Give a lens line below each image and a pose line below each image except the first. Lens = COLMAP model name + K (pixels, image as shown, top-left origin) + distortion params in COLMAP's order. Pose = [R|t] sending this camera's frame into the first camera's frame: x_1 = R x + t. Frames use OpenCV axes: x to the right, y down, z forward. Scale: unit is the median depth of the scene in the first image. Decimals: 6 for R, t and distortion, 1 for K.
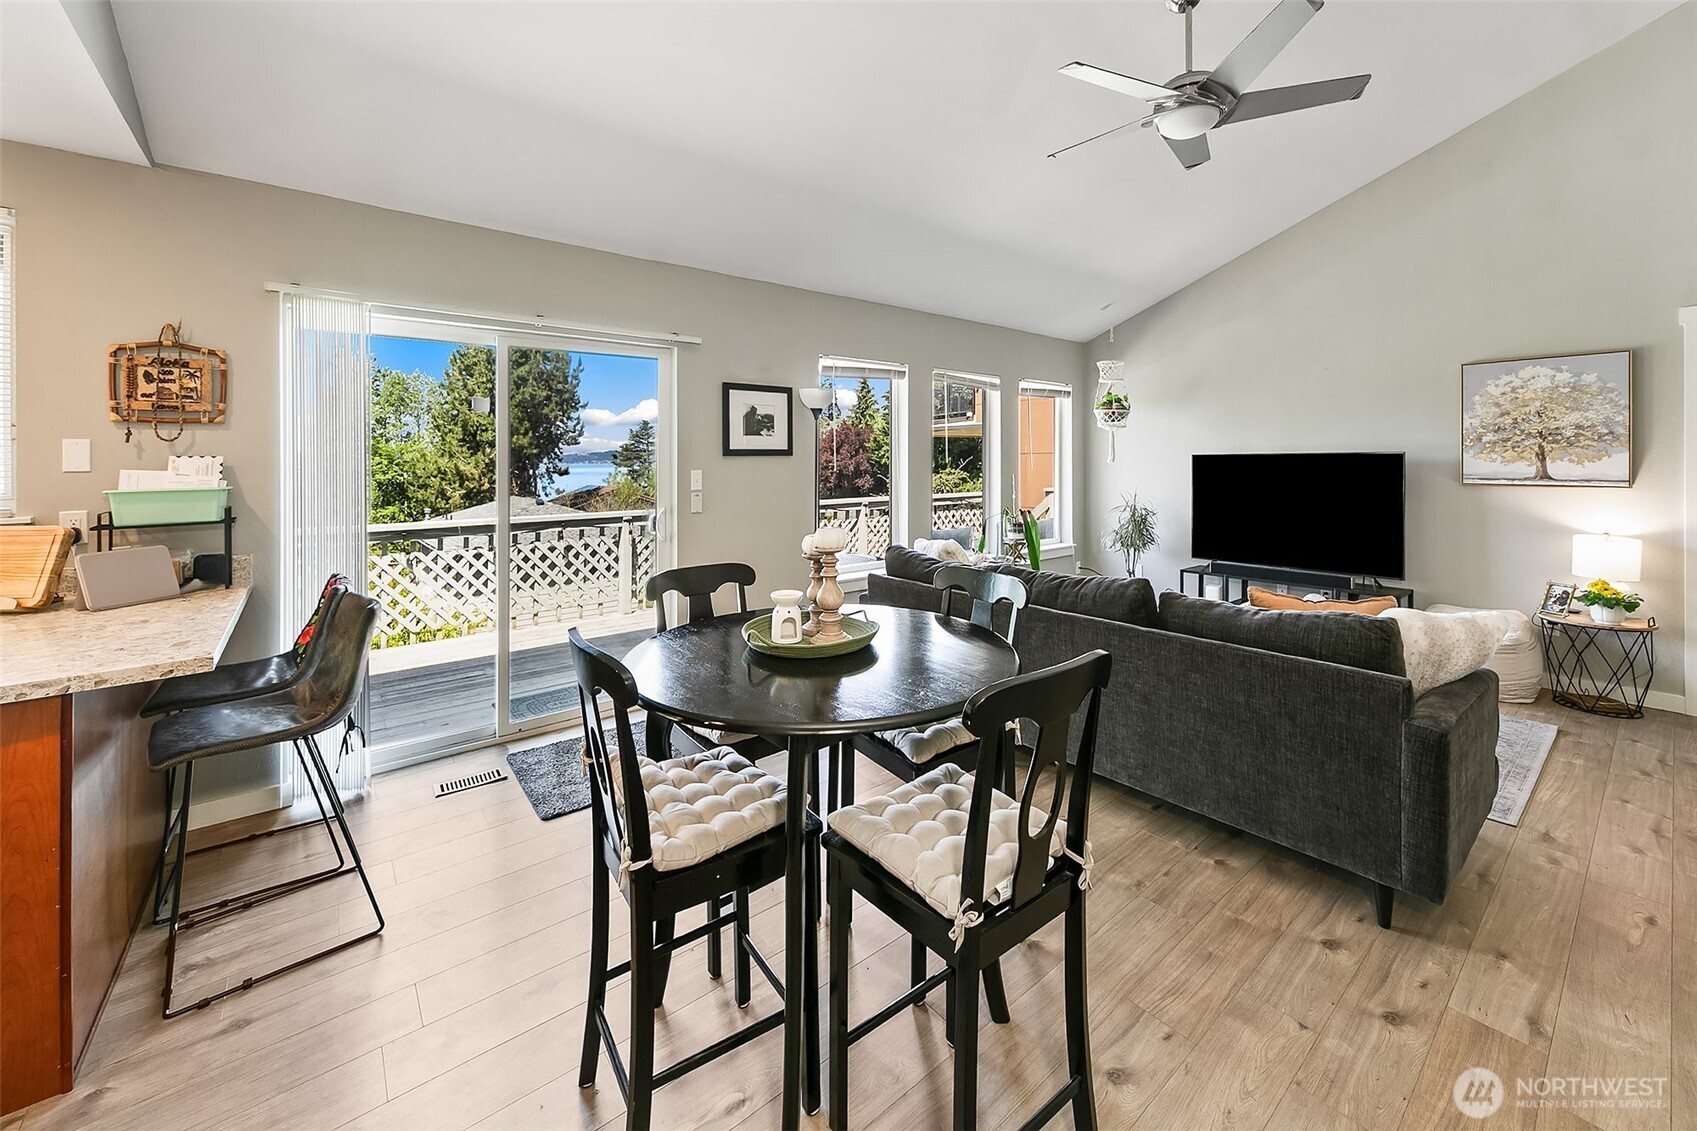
lens RADIAL K [[650.5, 0, 910.3], [0, 650.5, 460.6], [0, 0, 1]] dist [-0.000249, 0.000798]
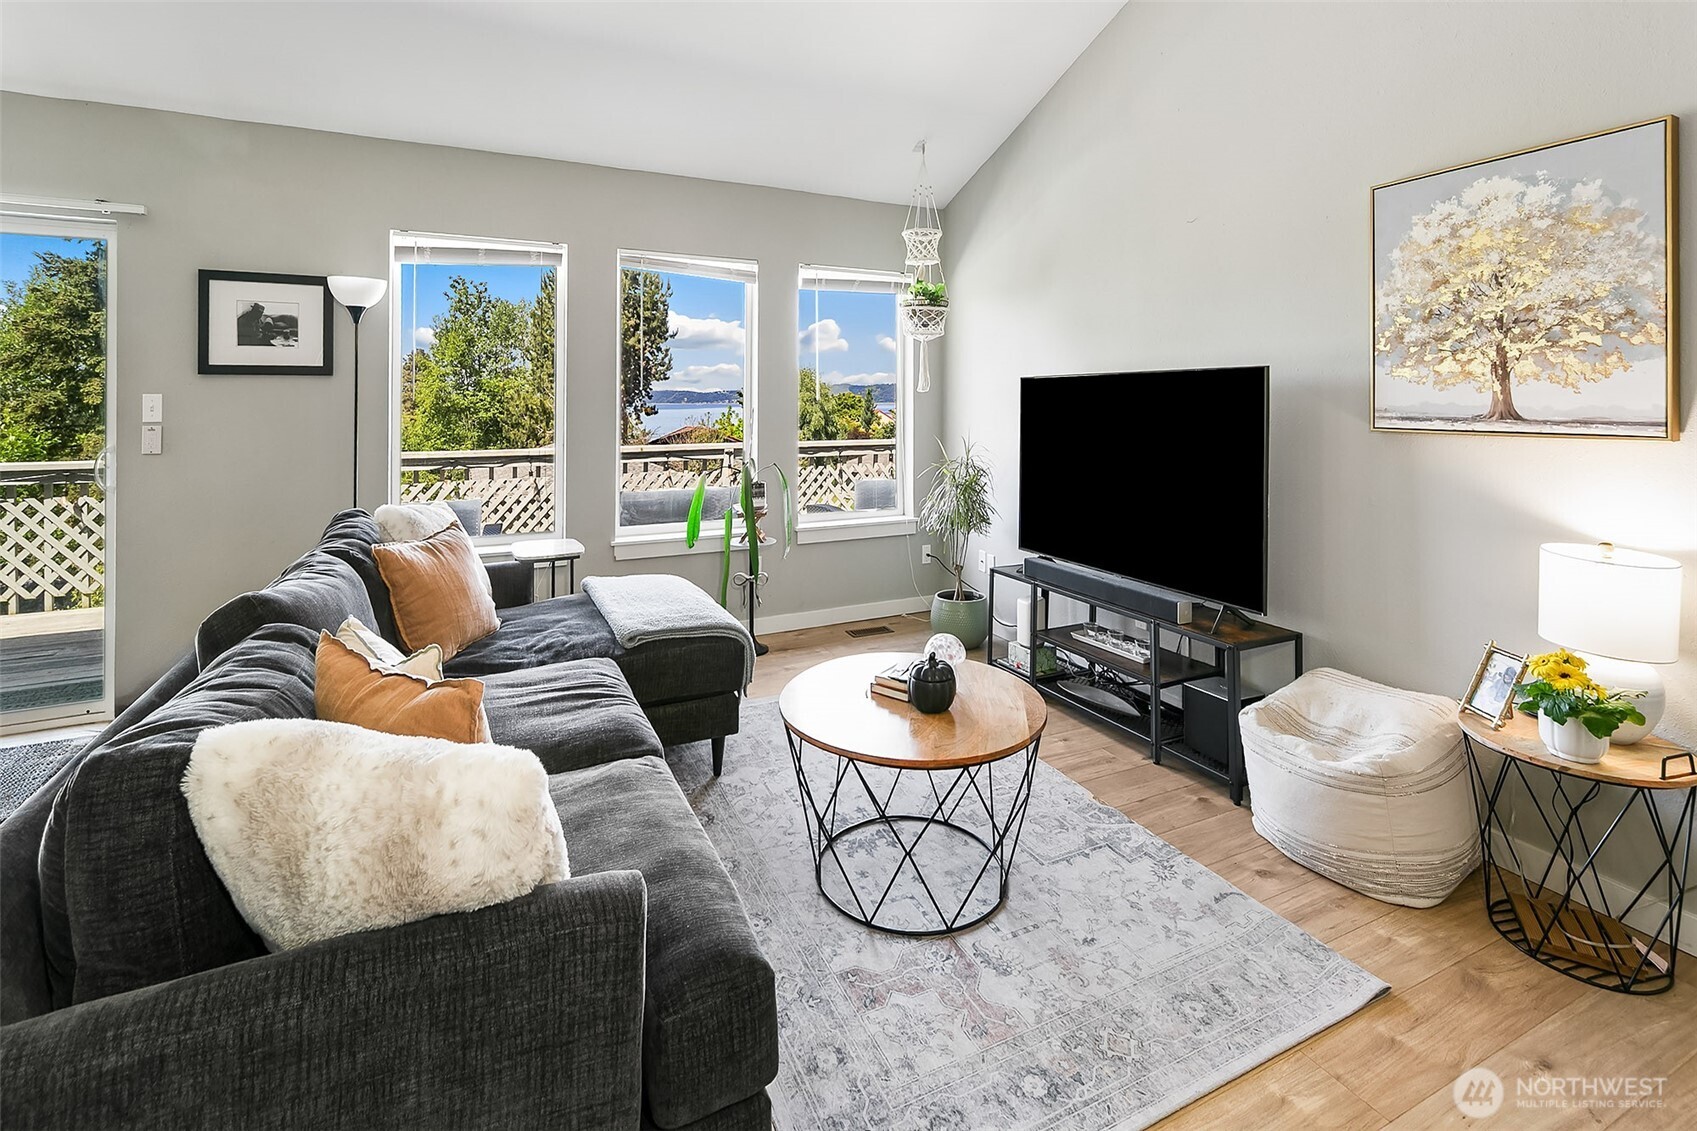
lens RADIAL K [[820.3, 0, 864.8], [0, 820.3, 407.5], [0, 0, 1]] dist [0.002005, 0.000335]
pose [[0.973130, 0.007798, -0.230125, 0.616216], [-0.005819, 0.999940, 0.009277, 0.016257], [0.230184, -0.007688, 0.973117, 0.300098]]
